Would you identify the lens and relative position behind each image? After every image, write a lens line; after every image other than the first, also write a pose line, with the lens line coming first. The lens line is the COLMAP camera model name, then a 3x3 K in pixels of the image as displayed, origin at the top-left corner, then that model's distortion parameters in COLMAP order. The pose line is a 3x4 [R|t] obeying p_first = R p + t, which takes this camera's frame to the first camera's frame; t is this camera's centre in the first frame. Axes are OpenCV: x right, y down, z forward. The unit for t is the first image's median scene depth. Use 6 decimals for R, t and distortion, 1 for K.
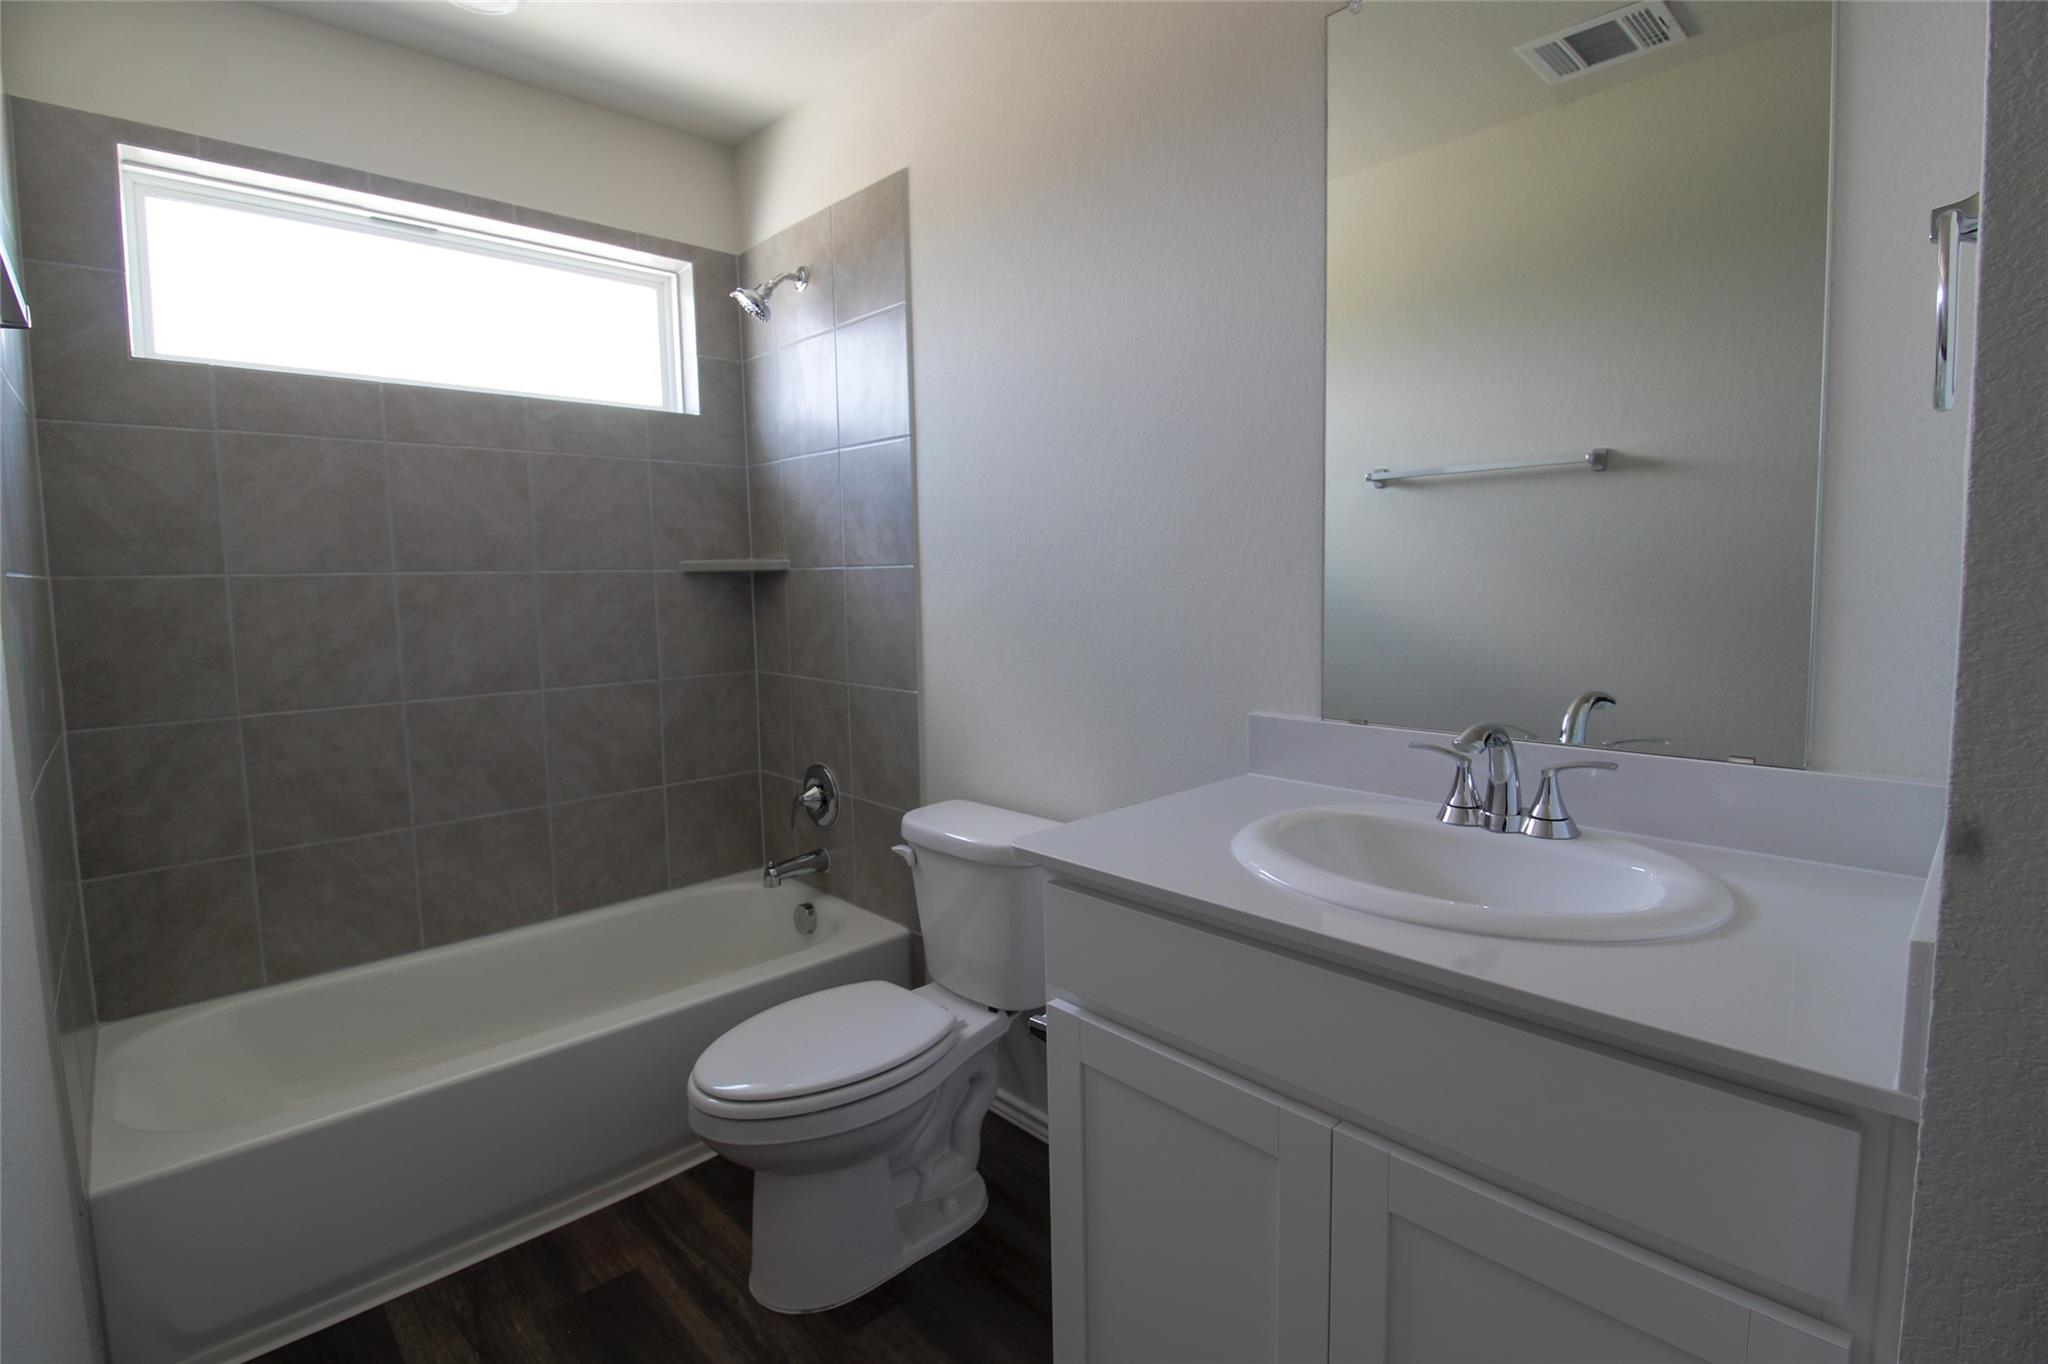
lens RADIAL K [[963.5, 0, 1038.8], [0, 963.5, 659.1], [0, 0, 1]] dist [0.001832, -0.013293]
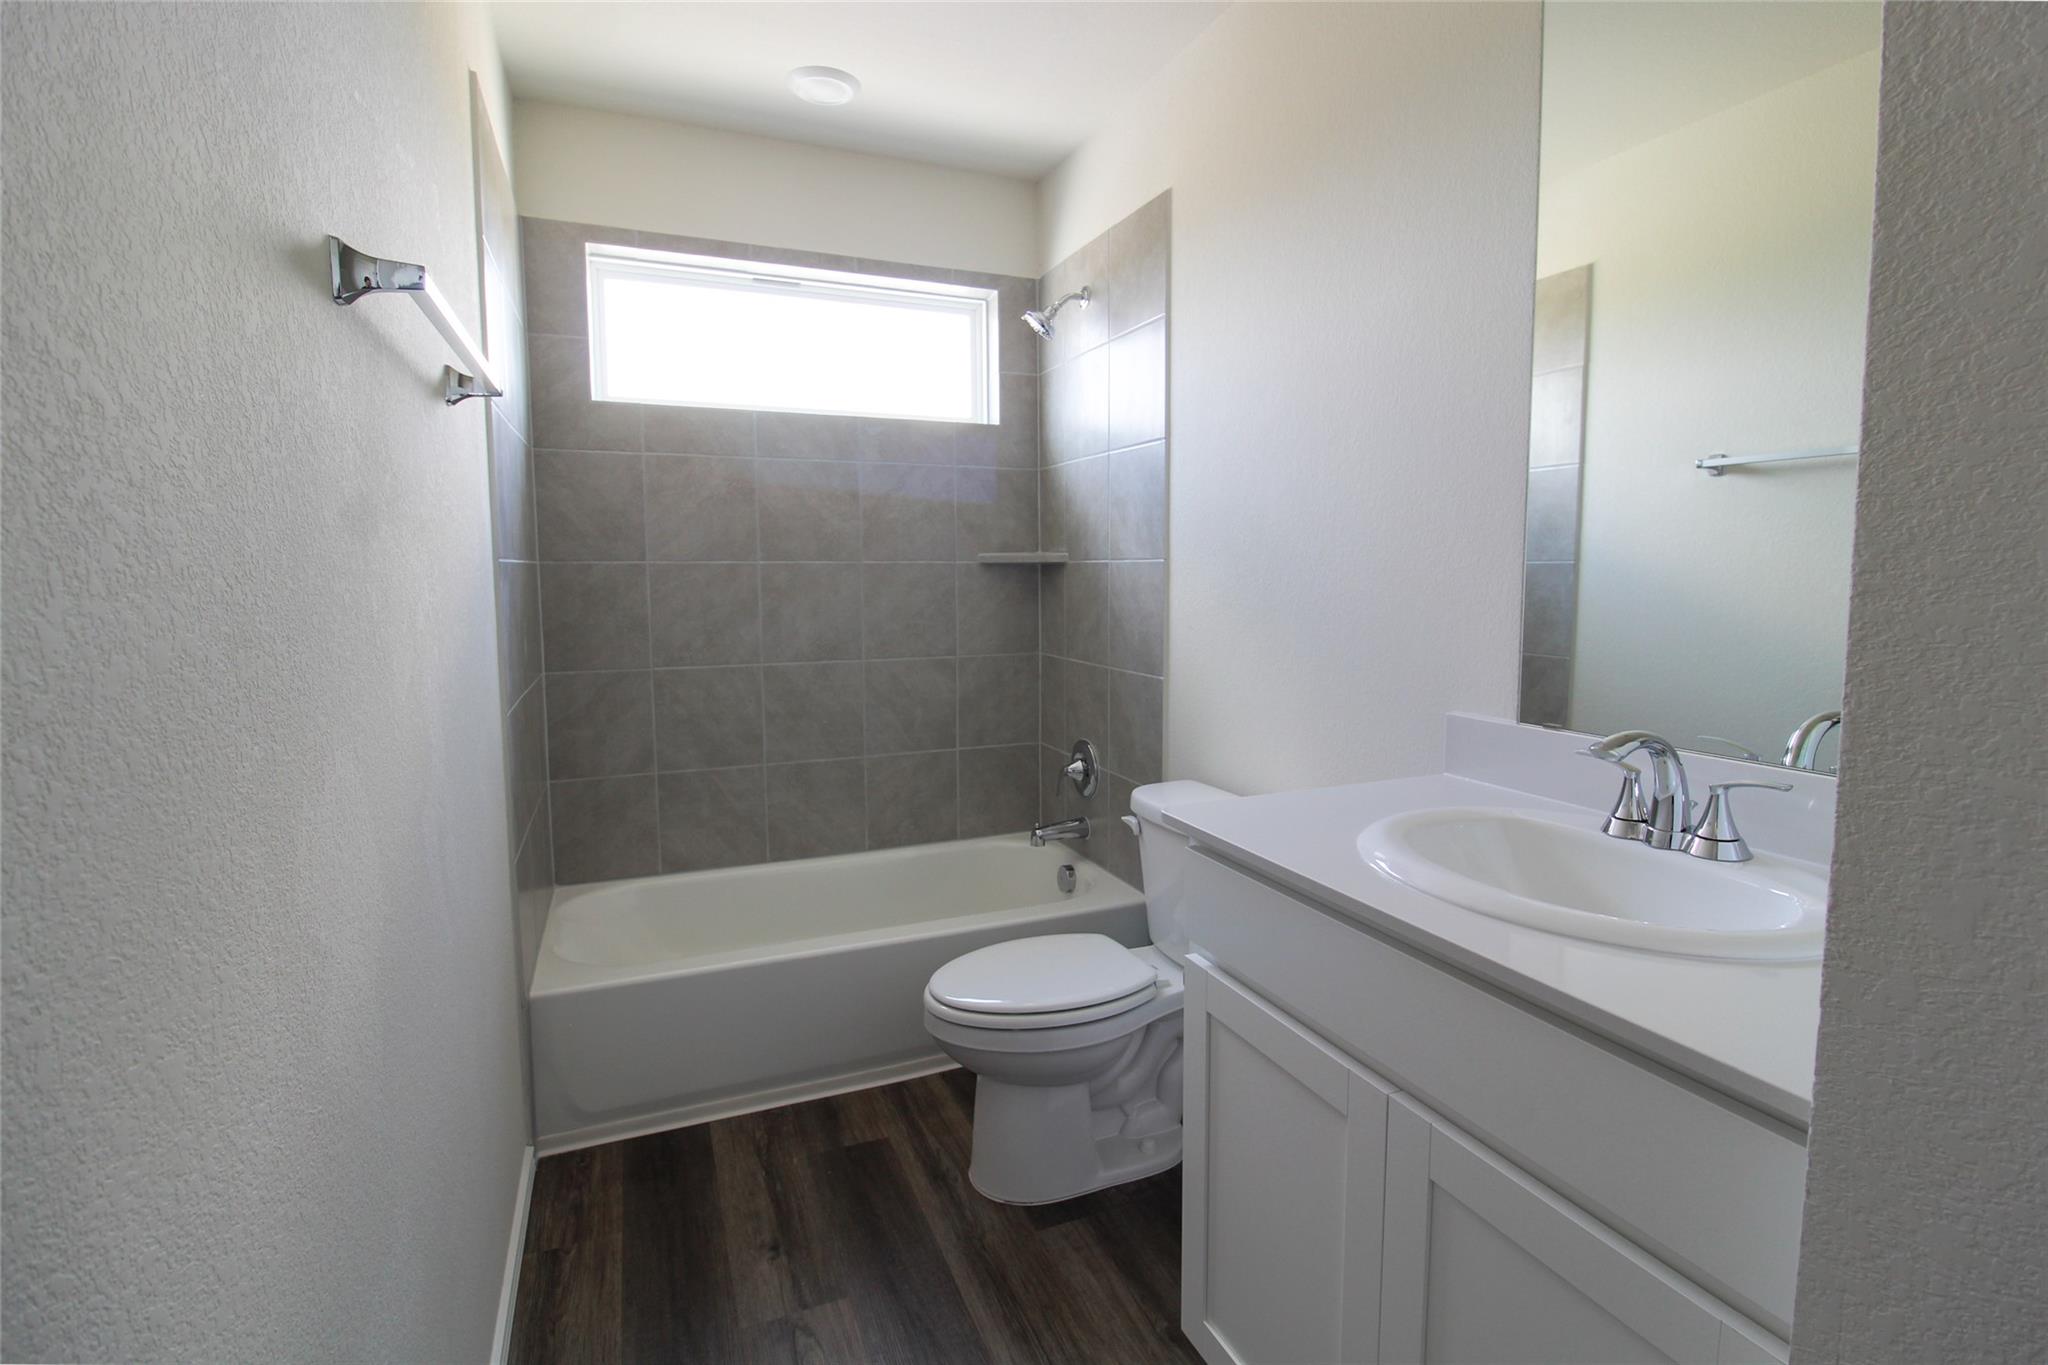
lens RADIAL K [[964.7, 0, 1036.1], [0, 964.7, 660.3], [0, 0, 1]] dist [0.000914, -0.014985]
pose [[0.934966, 0.045886, -0.351758, 0.134783], [-0.042576, 0.998946, 0.017142, 0.002634], [0.352174, -0.001051, 0.935934, -0.061889]]
